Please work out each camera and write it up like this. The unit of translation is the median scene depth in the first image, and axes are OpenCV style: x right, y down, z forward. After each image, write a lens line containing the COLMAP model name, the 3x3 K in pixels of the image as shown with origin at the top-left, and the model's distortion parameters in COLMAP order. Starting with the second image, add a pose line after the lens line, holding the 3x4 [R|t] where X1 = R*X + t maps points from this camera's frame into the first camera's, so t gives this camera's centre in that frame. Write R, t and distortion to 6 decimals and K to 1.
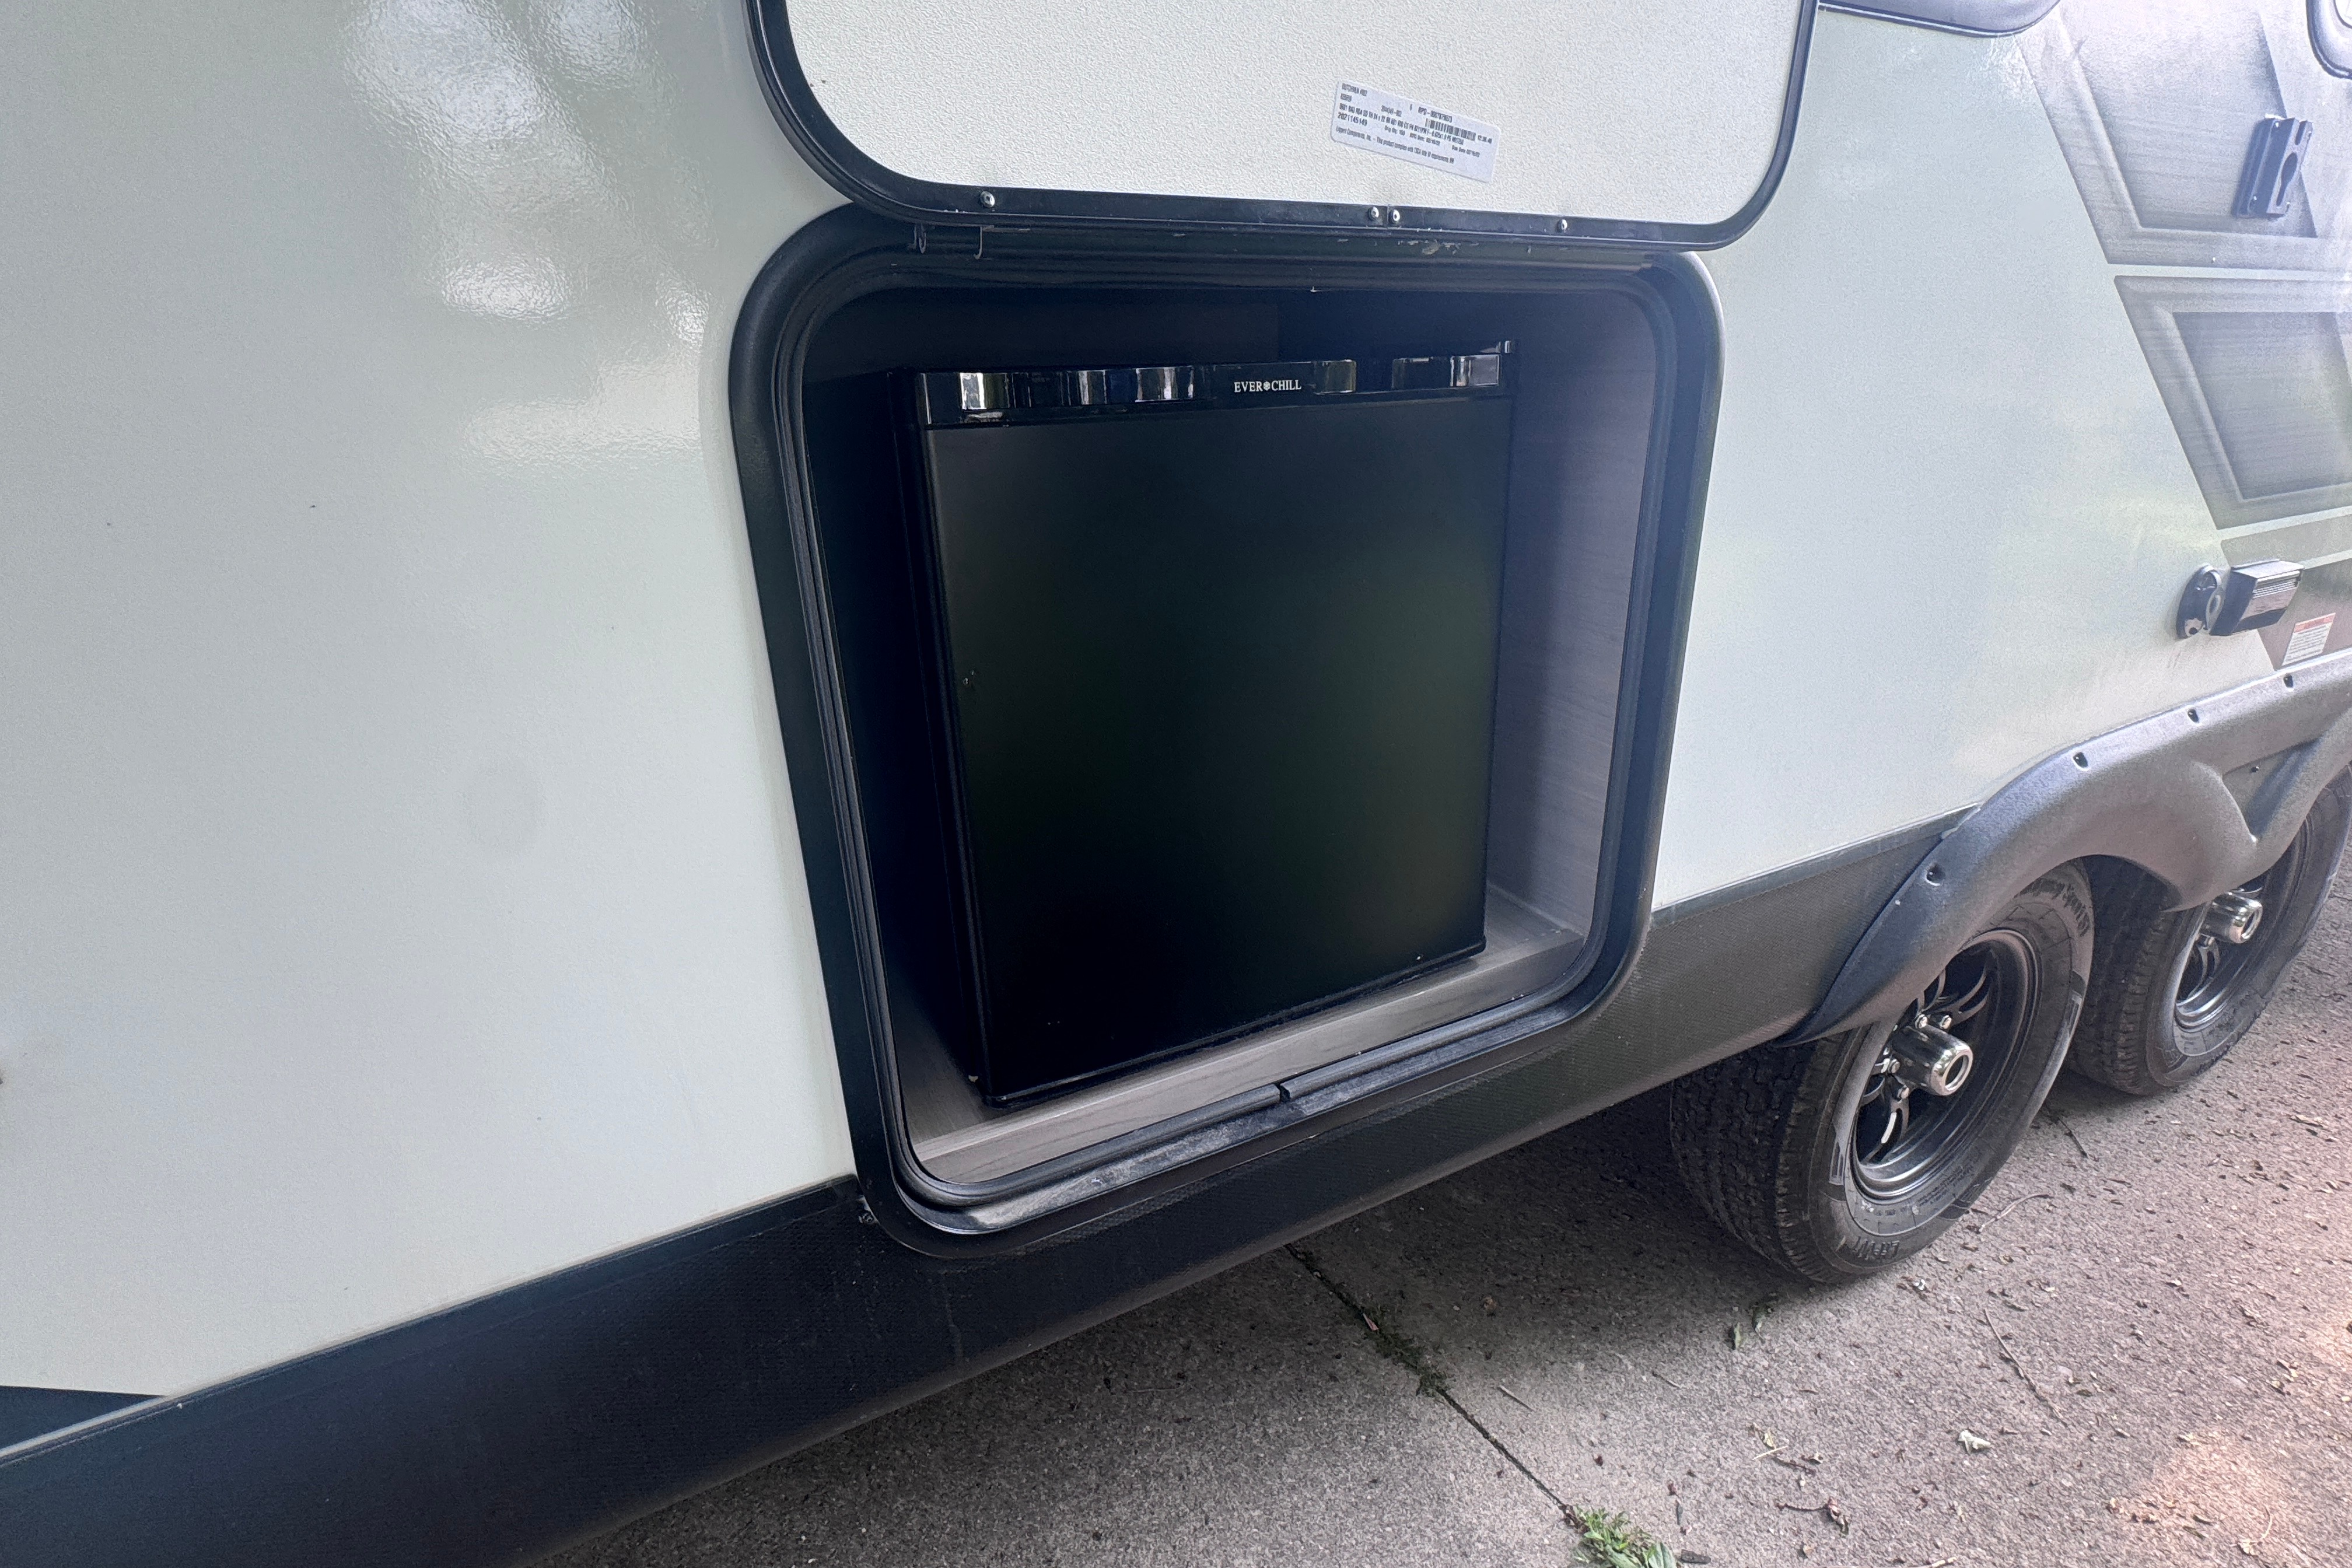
lens RADIAL K [[1090.8, 0, 1185.7], [0, 1090.8, 784.0], [0, 0, 1]] dist [-0.001194, 0.000635]
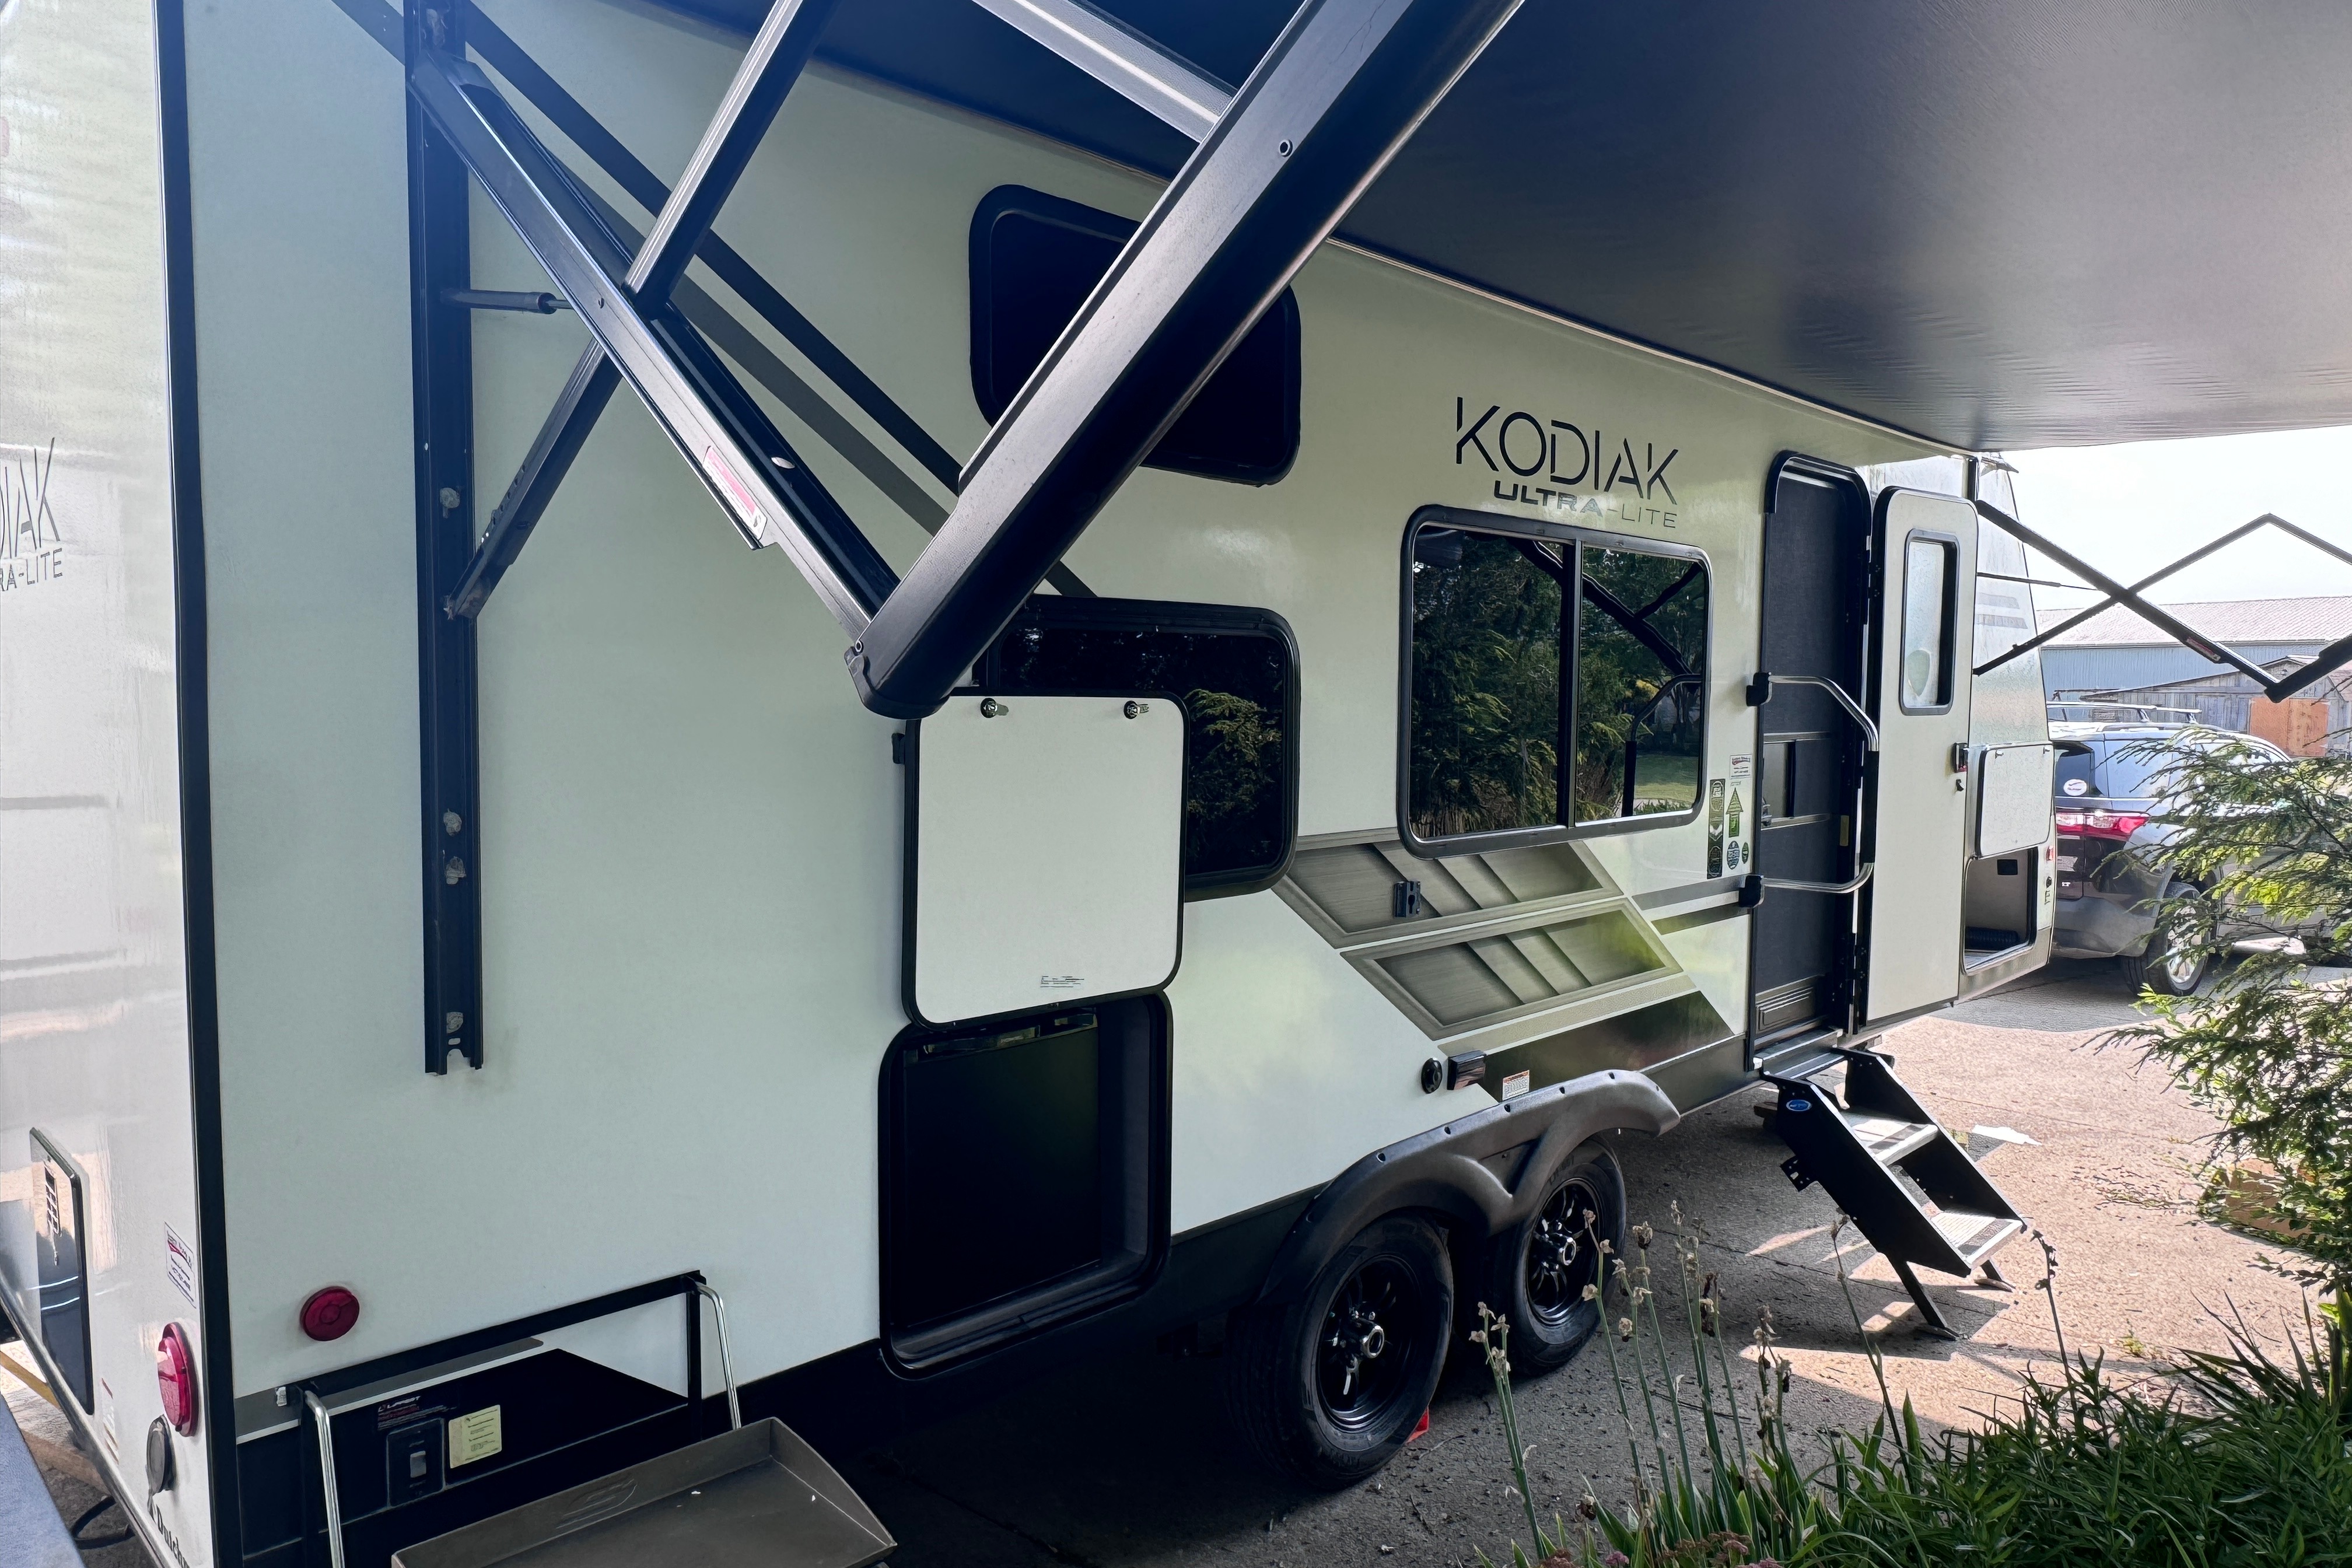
lens RADIAL K [[1515.0, 0, 1185.5], [0, 1515.0, 788.3], [0, 0, 1]] dist [-0.007644, 0.001537]
pose [[0.954409, 0.016619, 0.298039, -0.343886], [0.069172, 0.958957, -0.274983, 0.061181], [-0.290377, 0.283062, 0.914088, -1.475327]]
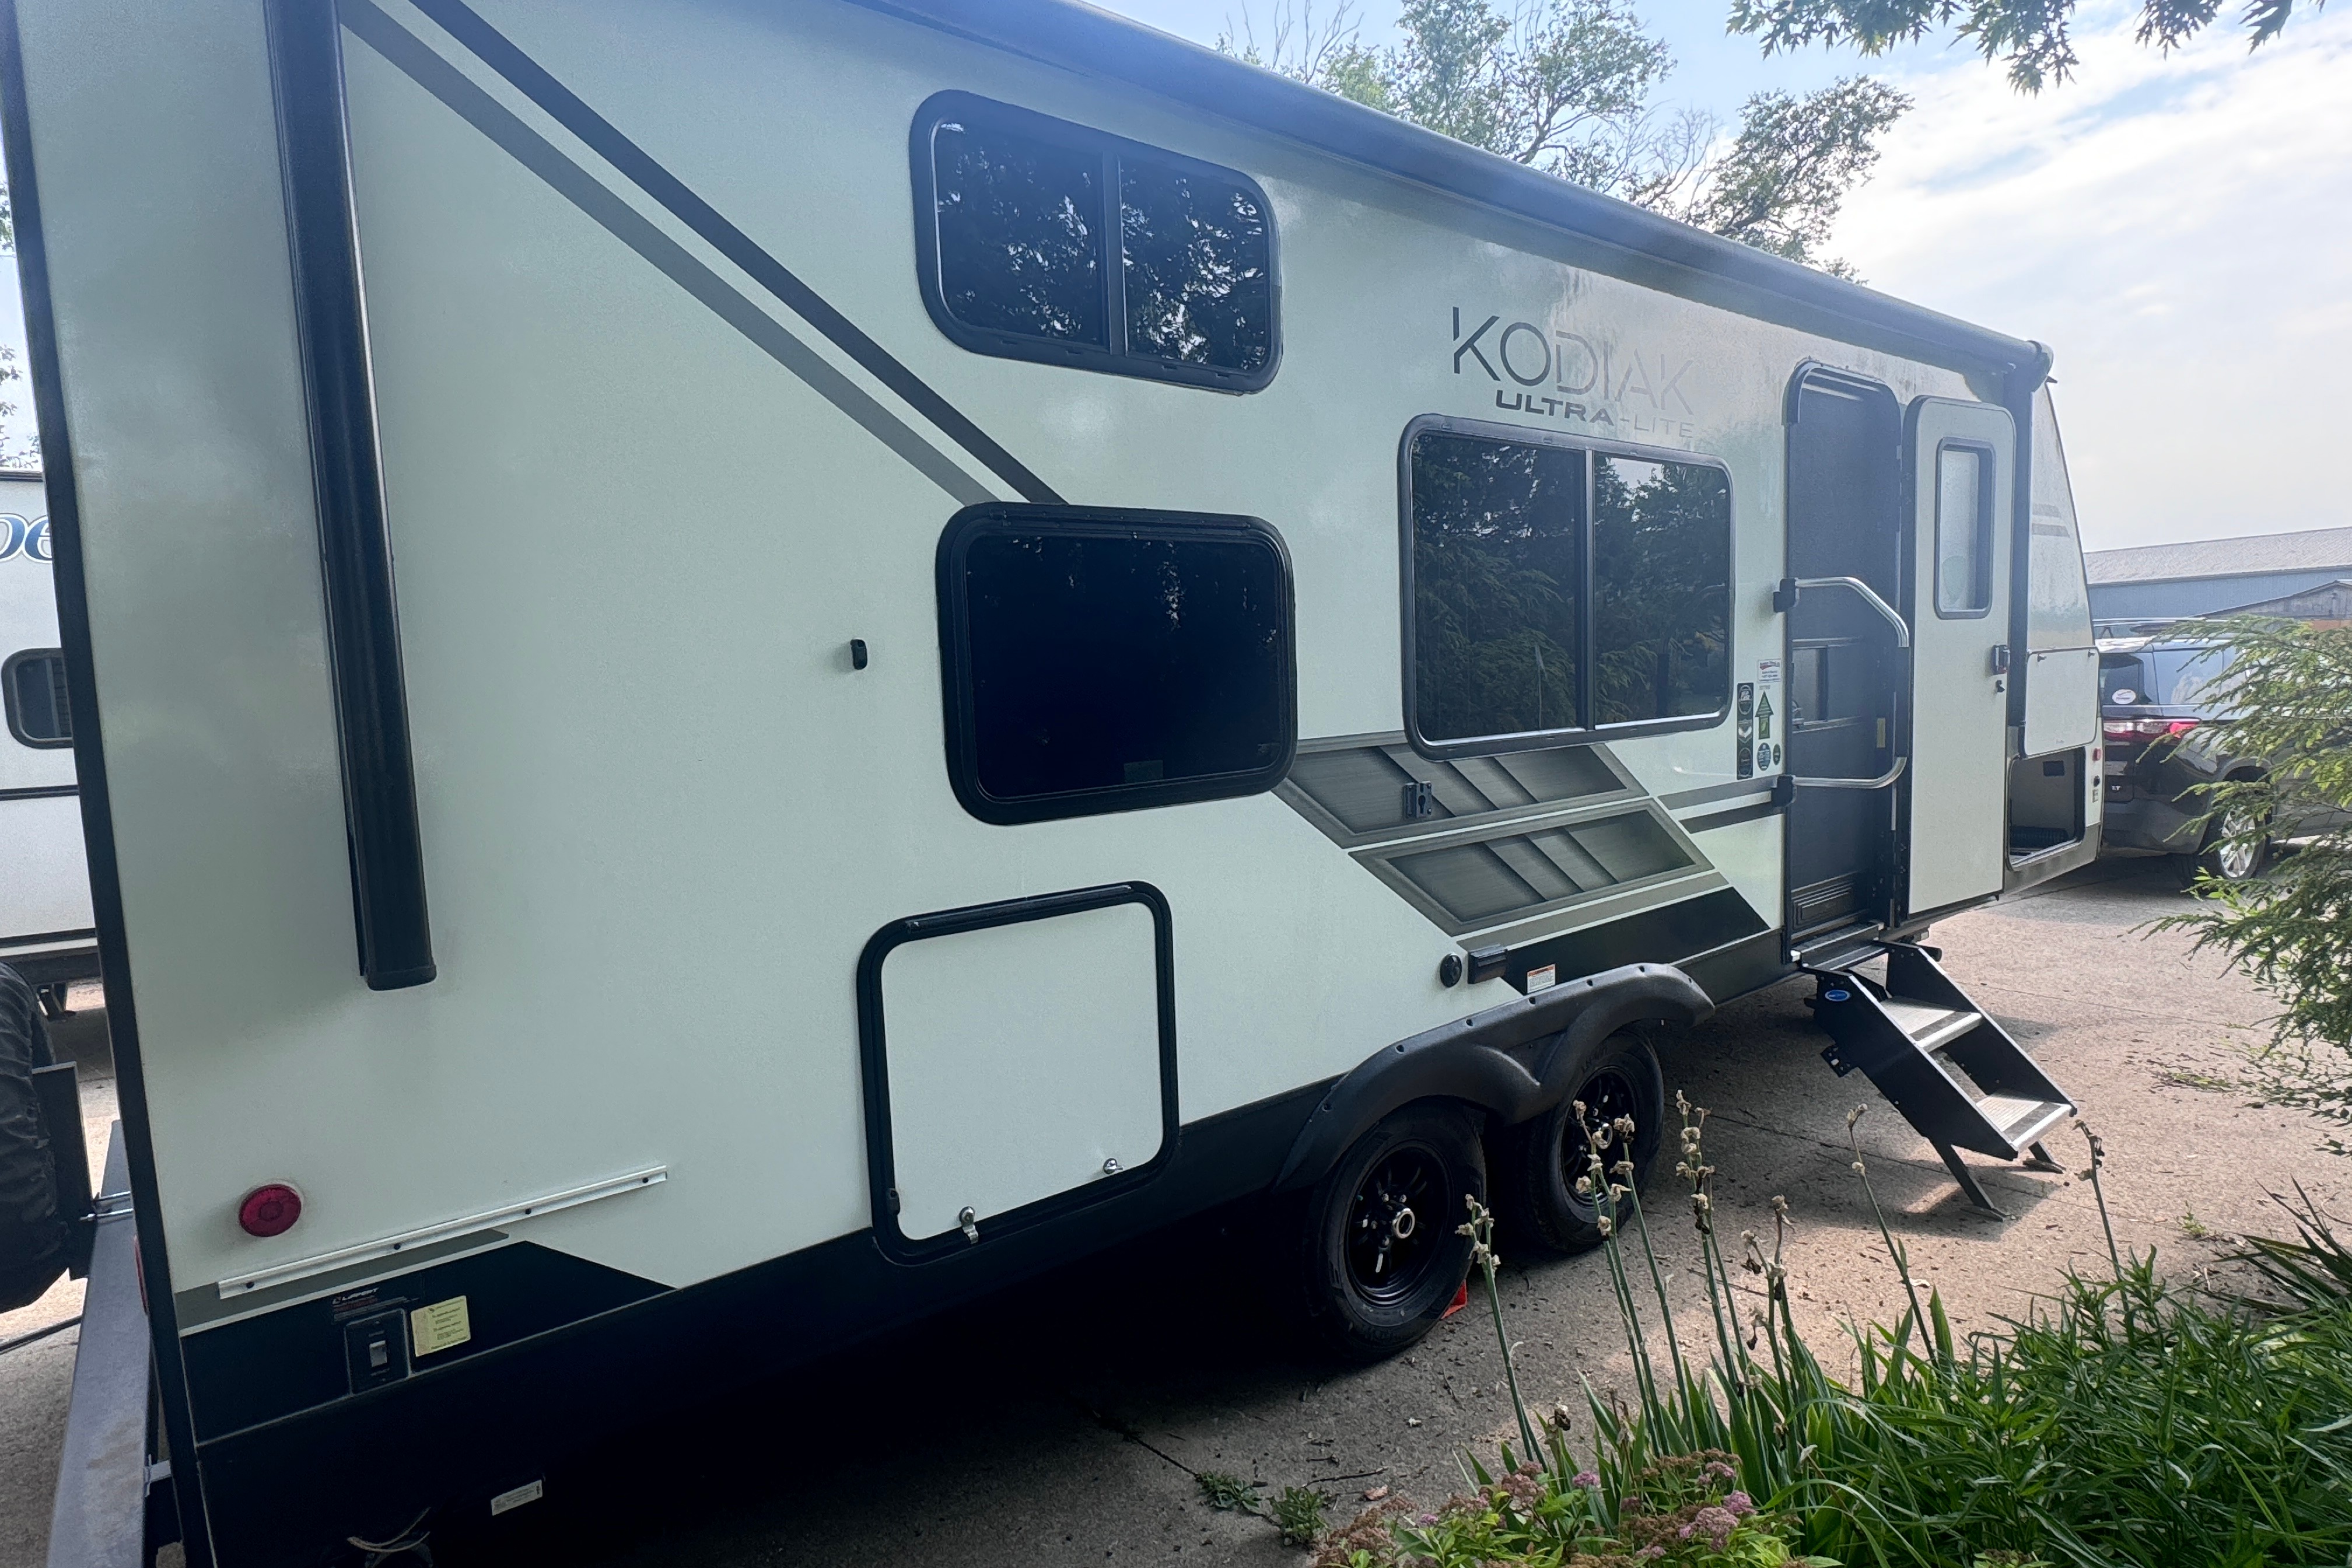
lens RADIAL K [[1250.6, 0, 1176.0], [0, 1250.6, 784.5], [0, 0, 1]] dist [-0.005250, 0.001774]
pose [[0.983019, -0.025597, 0.181709, -0.039796], [0.072249, 0.964232, -0.255025, 0.062363], [-0.168681, 0.263822, 0.949708, -1.207650]]
